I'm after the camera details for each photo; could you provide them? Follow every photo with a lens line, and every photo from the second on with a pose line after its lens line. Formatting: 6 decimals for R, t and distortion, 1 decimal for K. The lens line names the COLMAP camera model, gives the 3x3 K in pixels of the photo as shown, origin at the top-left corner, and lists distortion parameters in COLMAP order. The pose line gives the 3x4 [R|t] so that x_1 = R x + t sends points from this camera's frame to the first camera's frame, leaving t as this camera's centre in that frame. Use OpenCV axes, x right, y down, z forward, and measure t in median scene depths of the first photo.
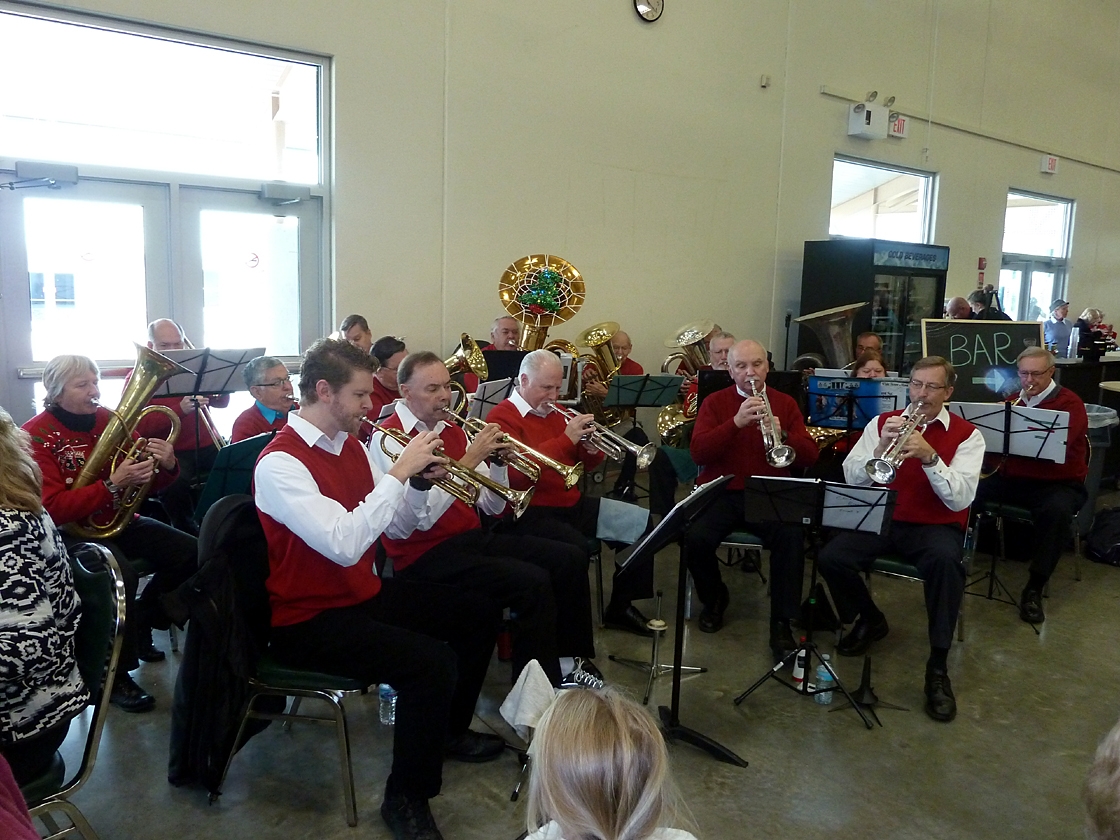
lens RADIAL K [[831.2, 0, 560.0], [0, 831.2, 420.0], [0, 0, 1]] dist [-0.035910, 0.001262]
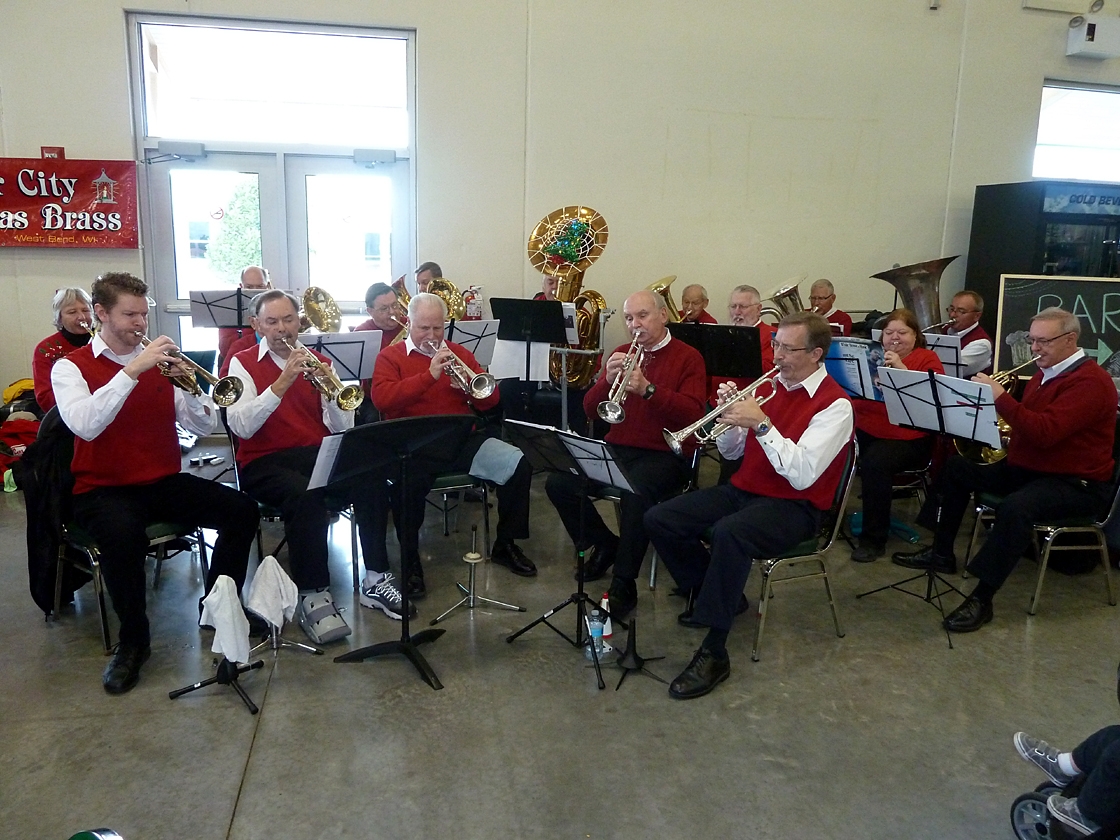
lens RADIAL K [[830.9, 0, 564.1], [0, 830.9, 420.0], [0, 0, 1]] dist [-0.038327, 0.007003]
pose [[0.911969, 0.081733, -0.402034, 0.415799], [-0.062051, 0.996160, 0.061764, 0.000542], [0.405539, -0.031380, 0.913539, 0.057293]]
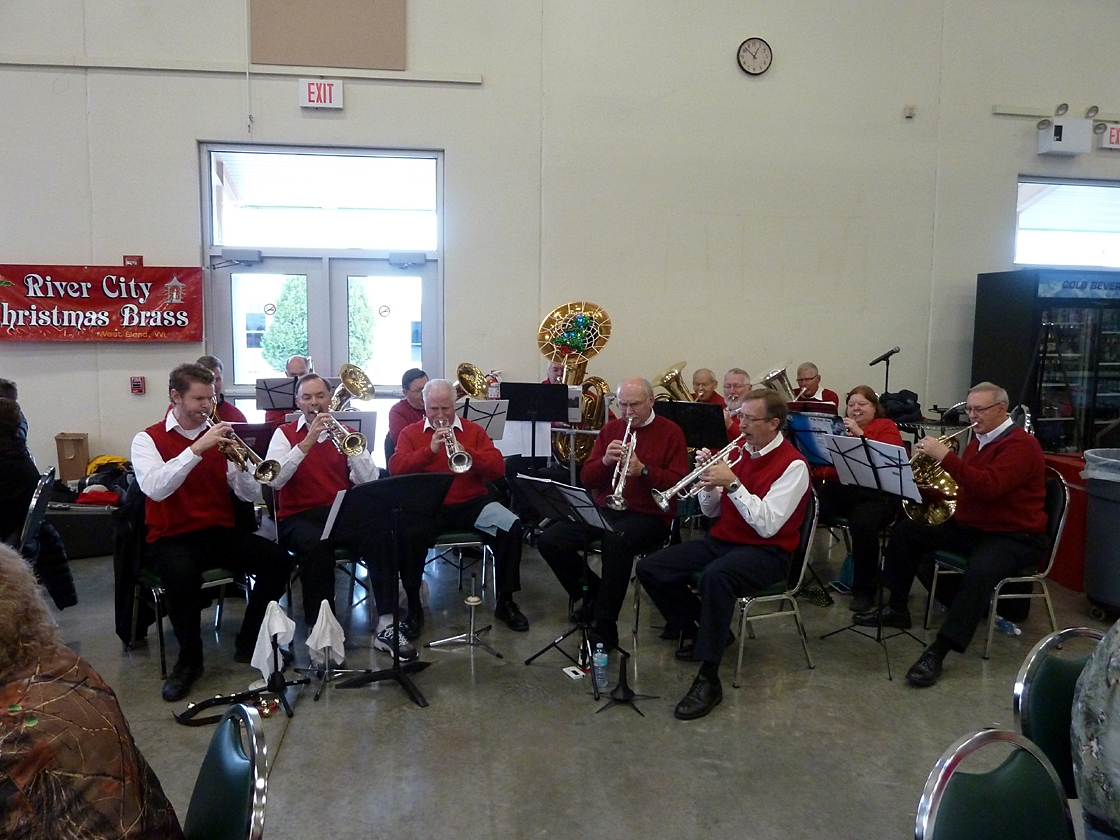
lens RADIAL K [[830.9, 0, 564.1], [0, 830.9, 420.0], [0, 0, 1]] dist [-0.038327, 0.007003]
pose [[0.888603, 0.032308, -0.457538, 0.515355], [-0.055068, 0.997816, -0.036492, 0.010943], [0.455360, 0.057622, 0.888441, -0.028672]]
